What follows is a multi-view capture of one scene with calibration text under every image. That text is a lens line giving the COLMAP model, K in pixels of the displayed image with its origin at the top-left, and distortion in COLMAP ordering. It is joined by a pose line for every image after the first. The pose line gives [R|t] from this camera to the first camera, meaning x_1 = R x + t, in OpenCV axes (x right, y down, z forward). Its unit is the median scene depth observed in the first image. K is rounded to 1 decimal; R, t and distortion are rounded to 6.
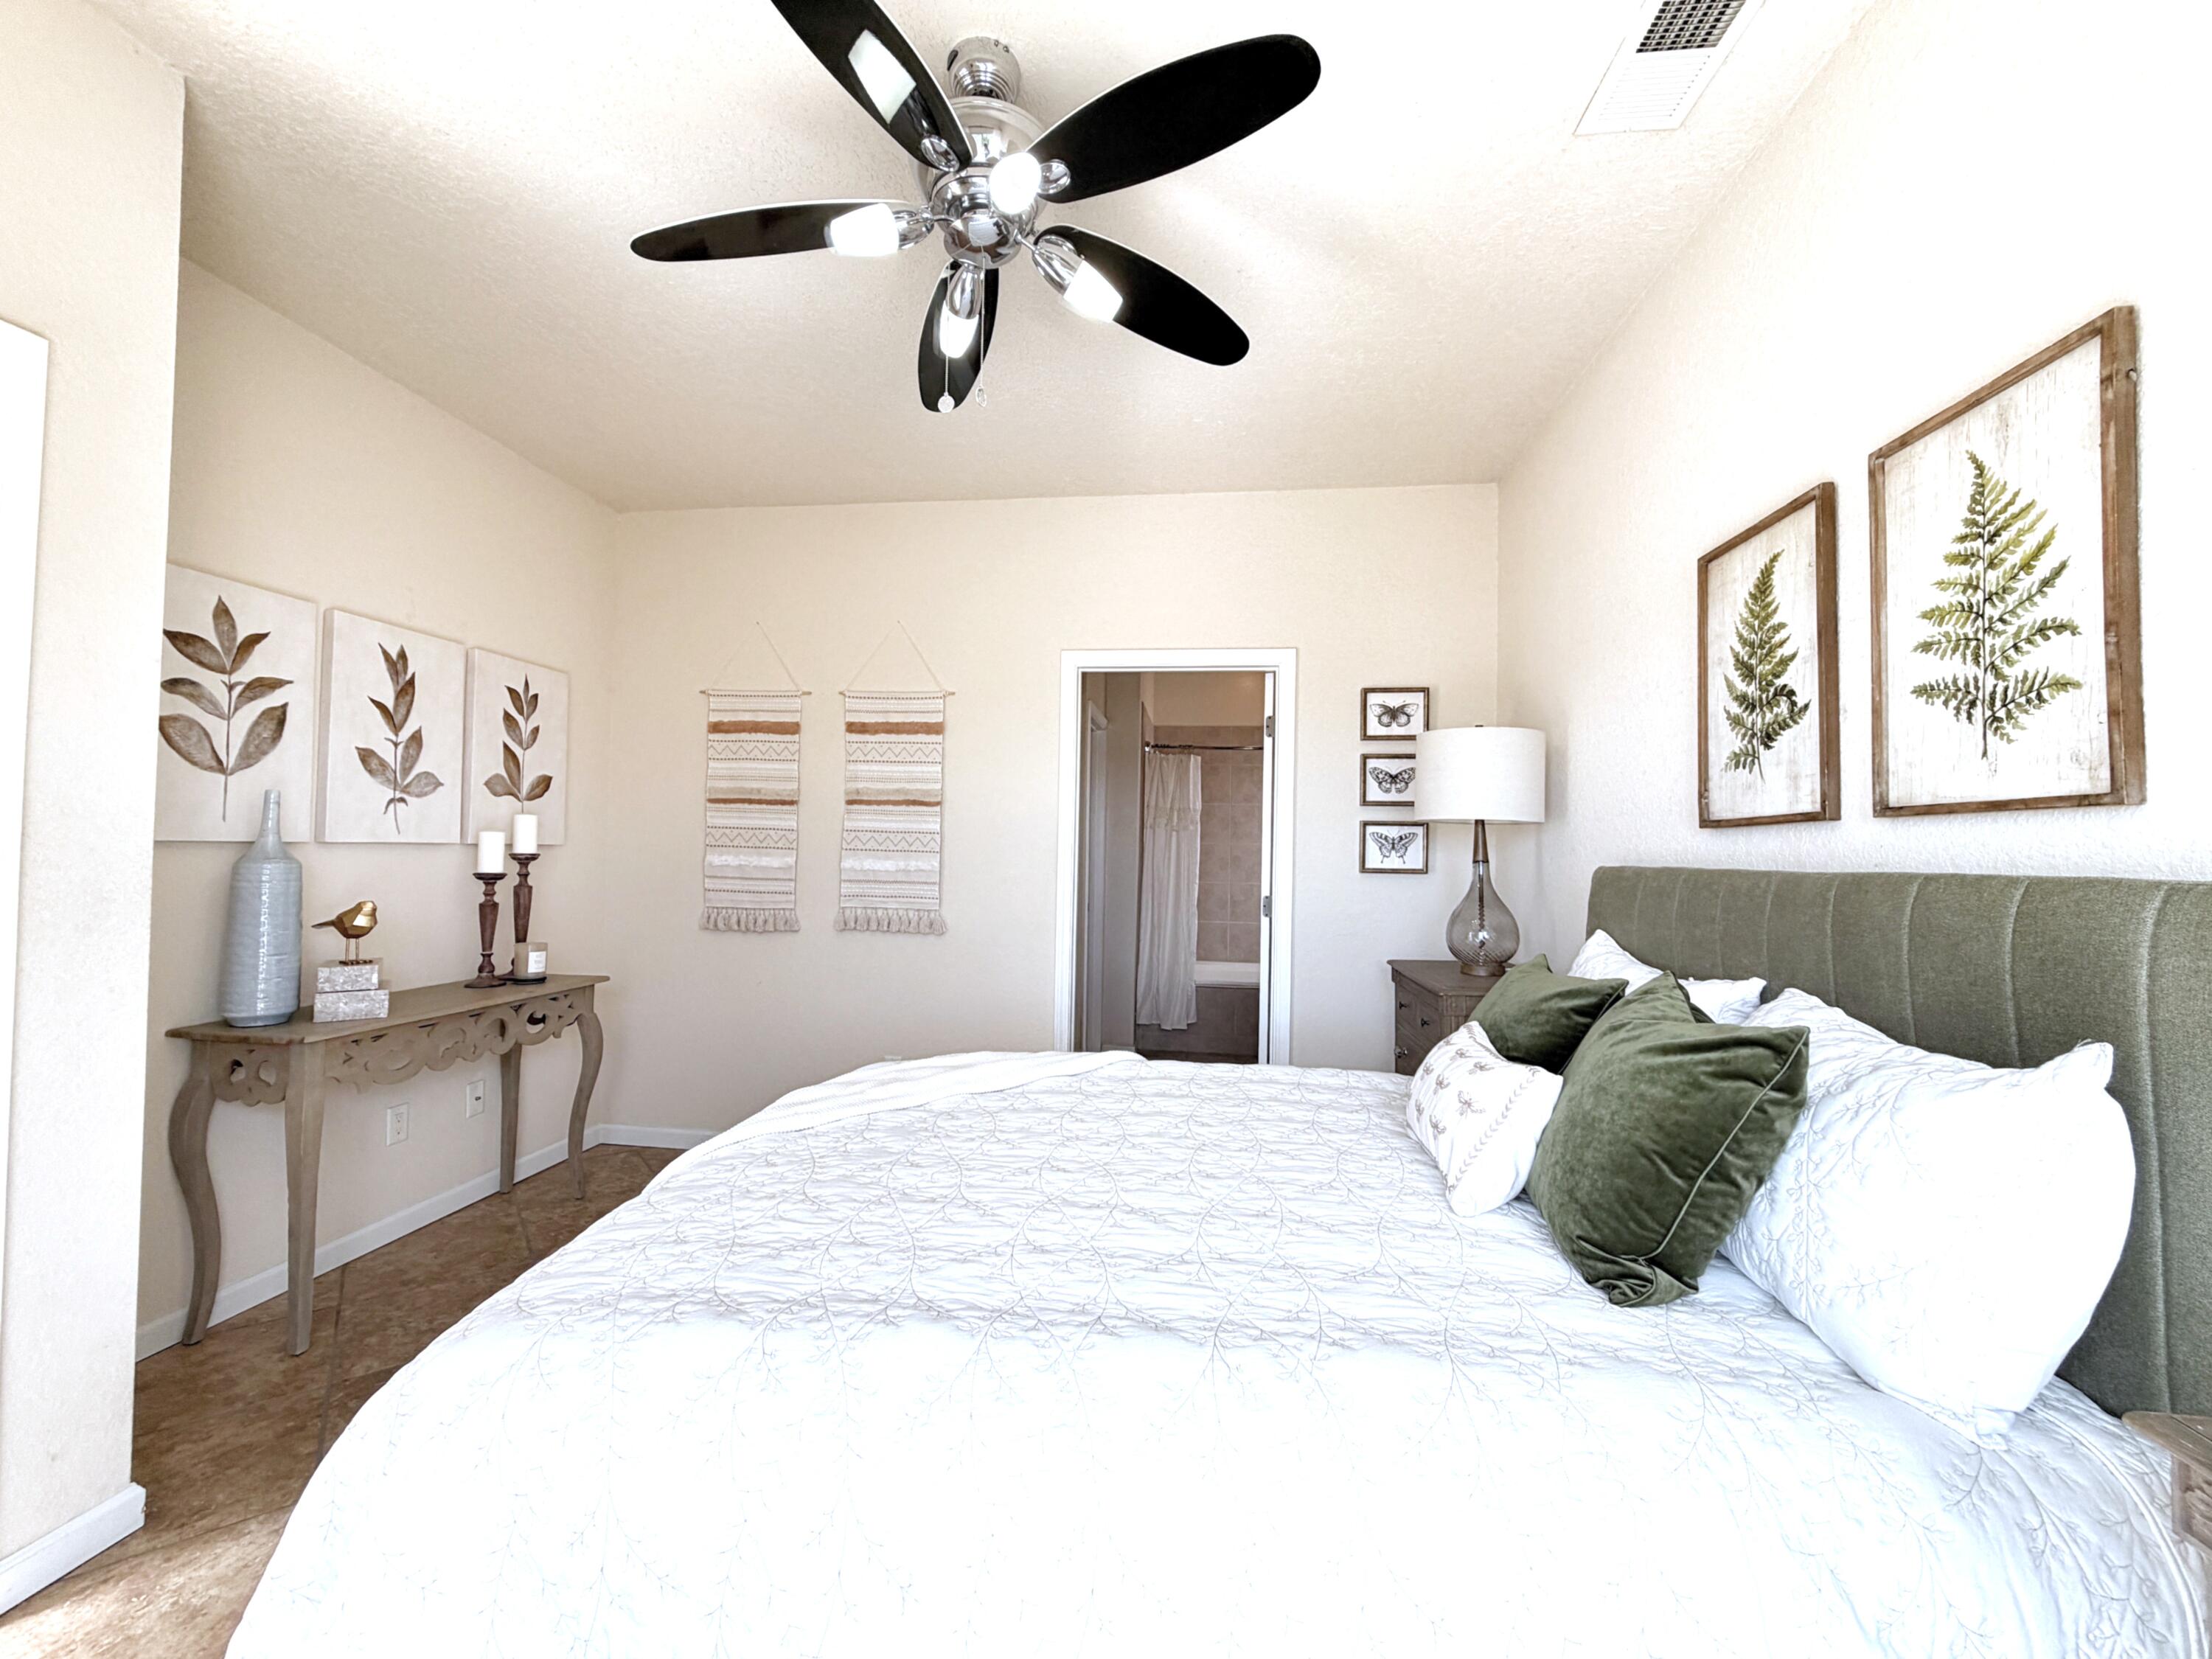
lens RADIAL K [[882.5, 0, 1107.3], [0, 882.5, 826.3], [0, 0, 1]] dist [0.002727, -0.000107]
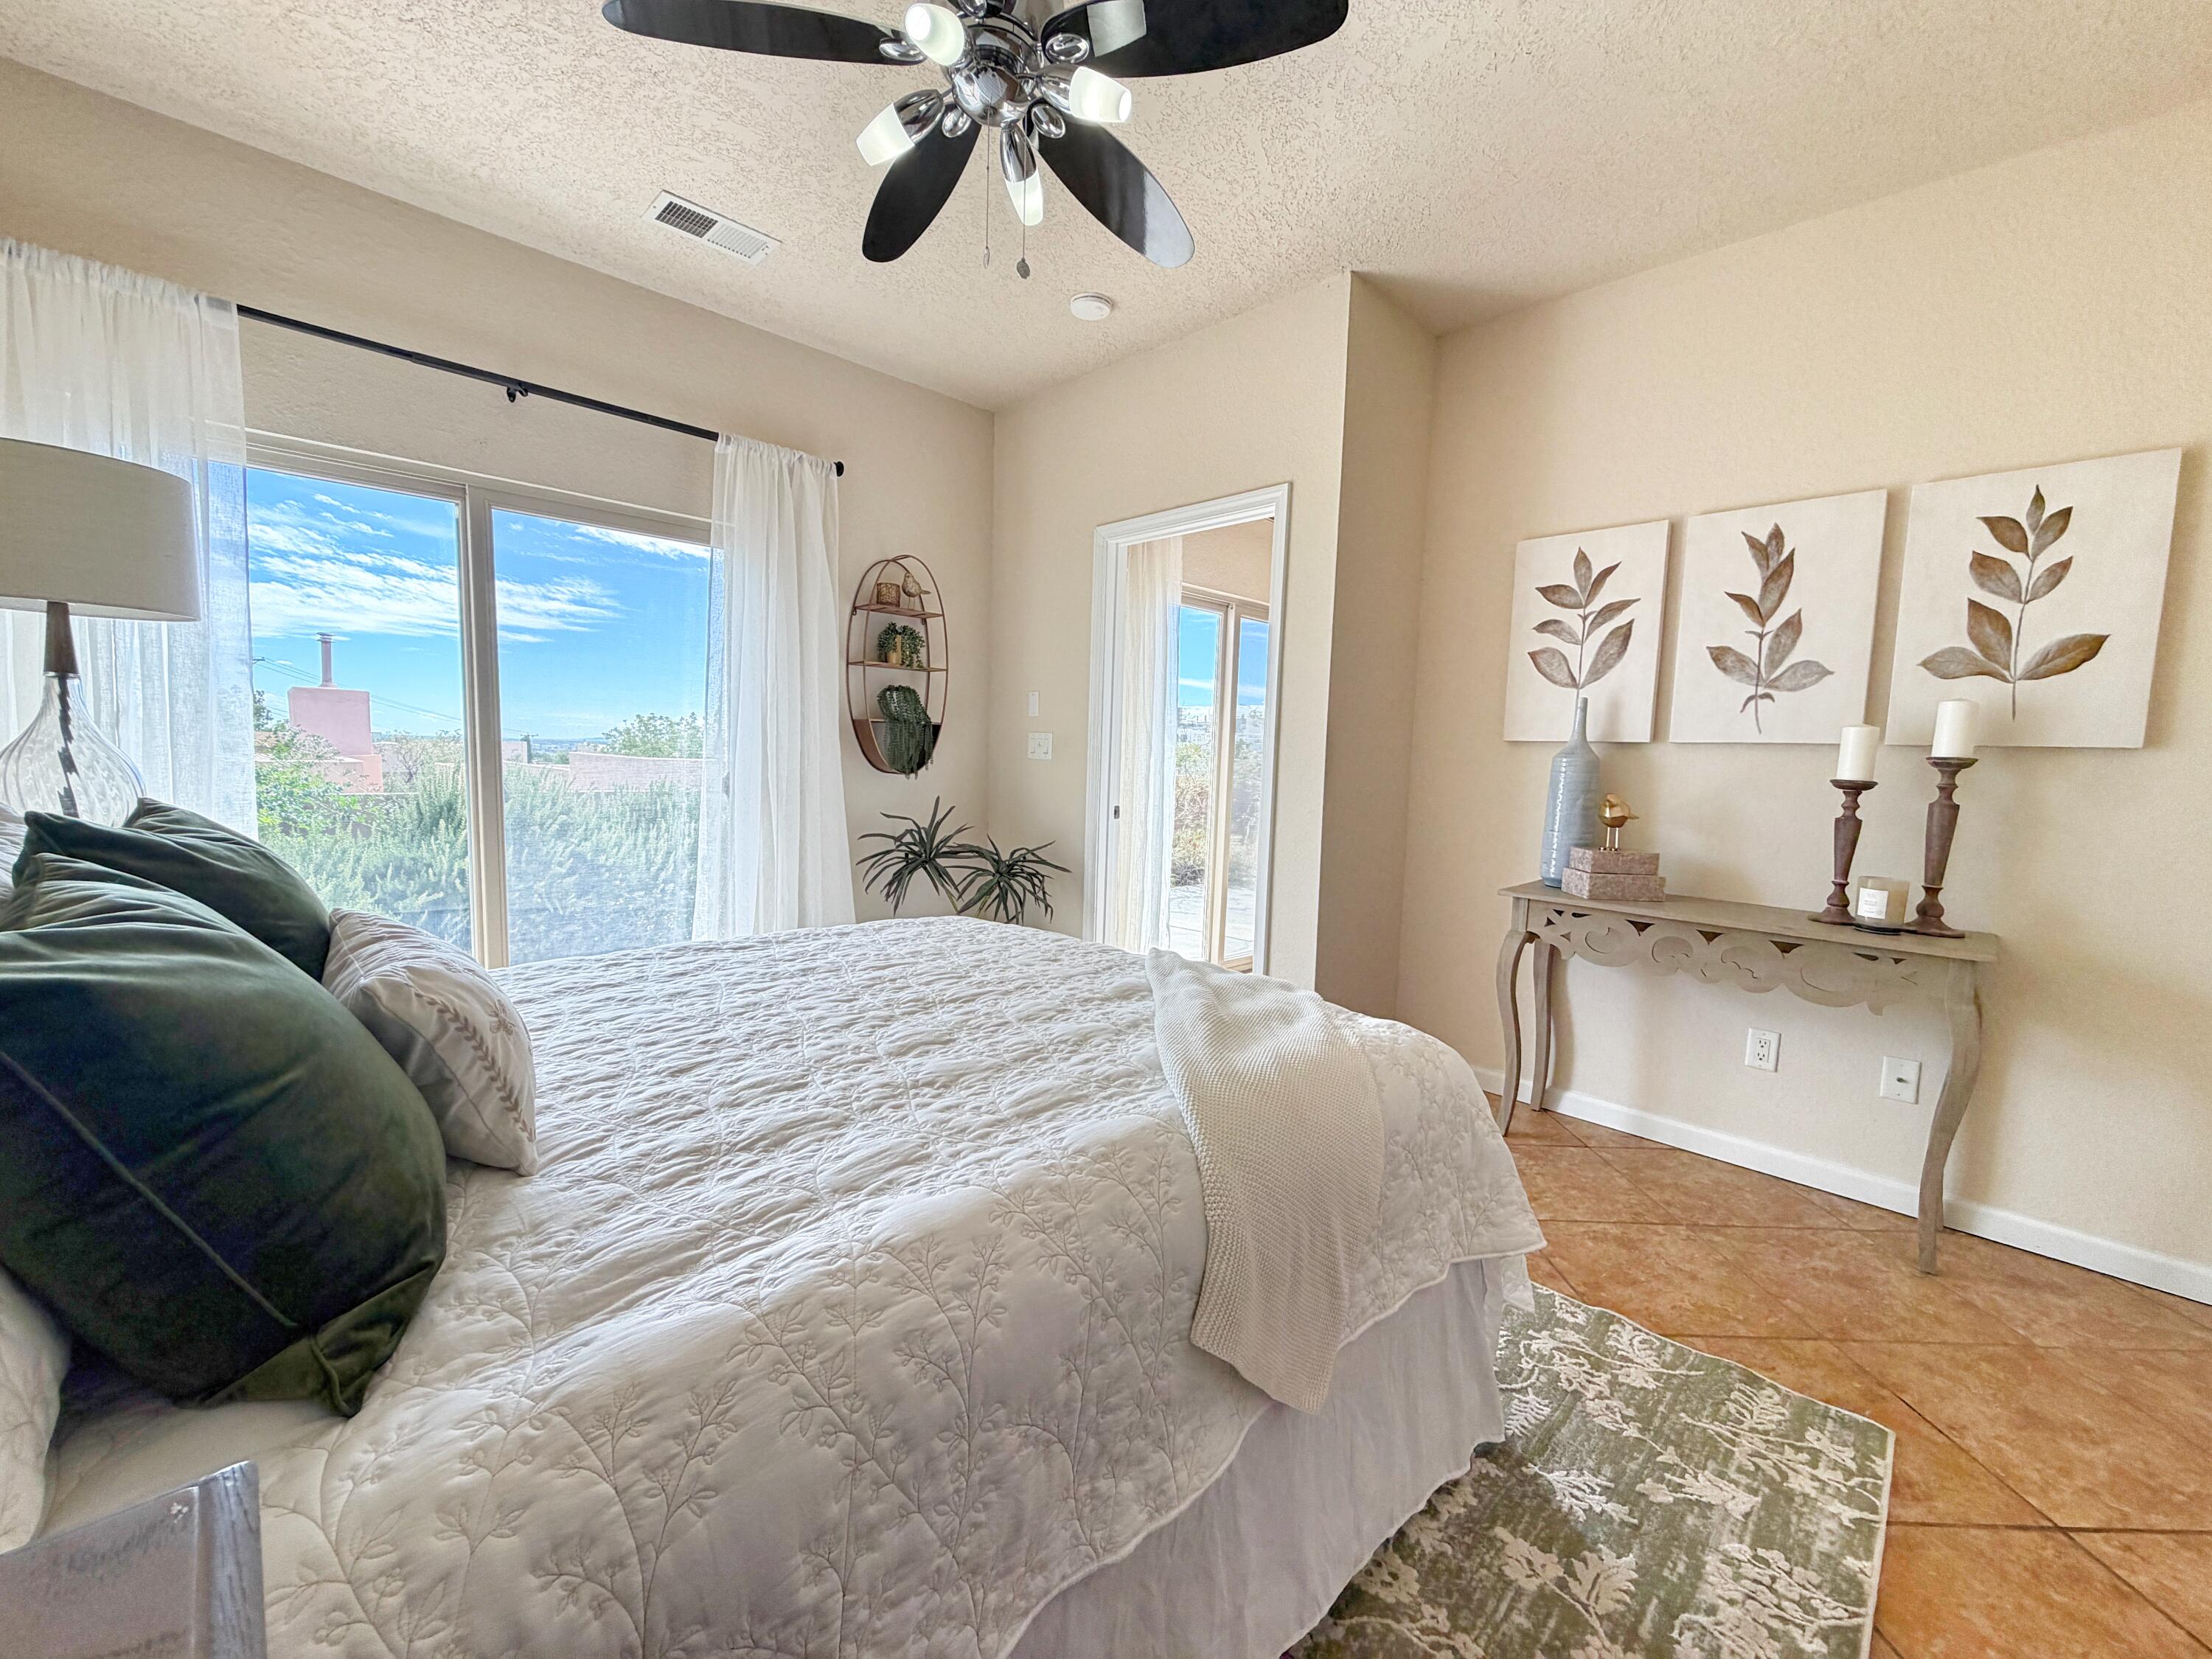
lens RADIAL K [[882.5, 0, 1107.2], [0, 882.5, 824.3], [0, 0, 1]] dist [0.002727, -0.000107]
pose [[-0.627786, 0.034057, -0.777640, 0.342437], [-0.015522, 0.998296, 0.056252, 0.061264], [0.778231, 0.047385, -0.626188, 1.042885]]
